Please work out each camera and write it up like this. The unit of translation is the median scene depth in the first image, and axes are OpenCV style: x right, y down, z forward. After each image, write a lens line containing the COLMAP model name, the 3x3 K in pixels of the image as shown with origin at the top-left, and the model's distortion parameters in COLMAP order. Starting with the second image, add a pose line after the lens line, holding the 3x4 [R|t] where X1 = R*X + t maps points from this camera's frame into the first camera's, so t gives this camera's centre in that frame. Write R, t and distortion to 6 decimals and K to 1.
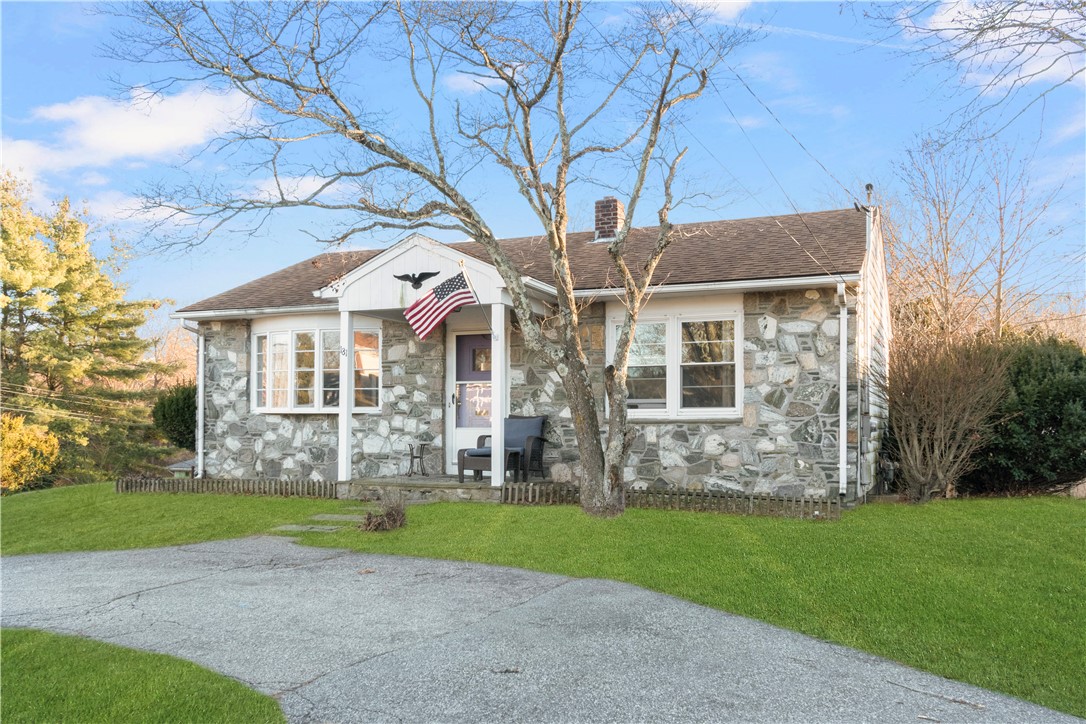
lens RADIAL K [[961.7, 0, 500.1], [0, 961.7, 397.4], [0, 0, 1]] dist [0.002599, -0.010438]
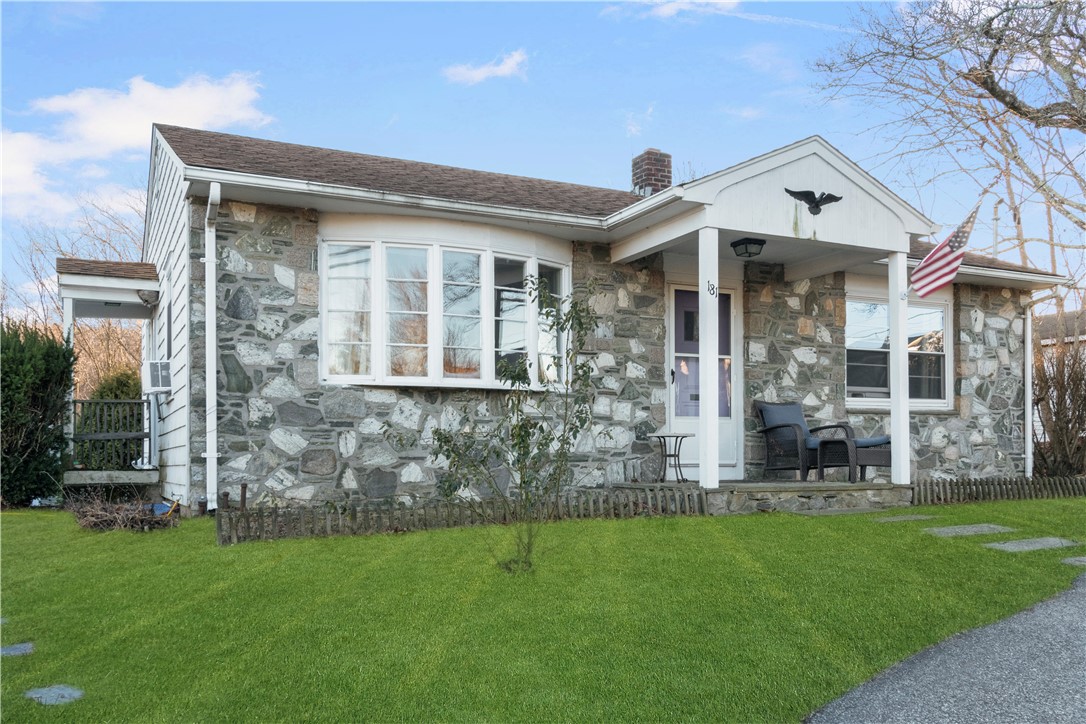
lens RADIAL K [[951.5, 0, 540.6], [0, 951.5, 451.0], [0, 0, 1]] dist [-0.000014, 0.000192]
pose [[0.622395, -0.000738, 0.782703, -0.757396], [-0.017390, 0.999740, 0.014771, 0.055002], [-0.782510, -0.022805, 0.622220, 0.708643]]
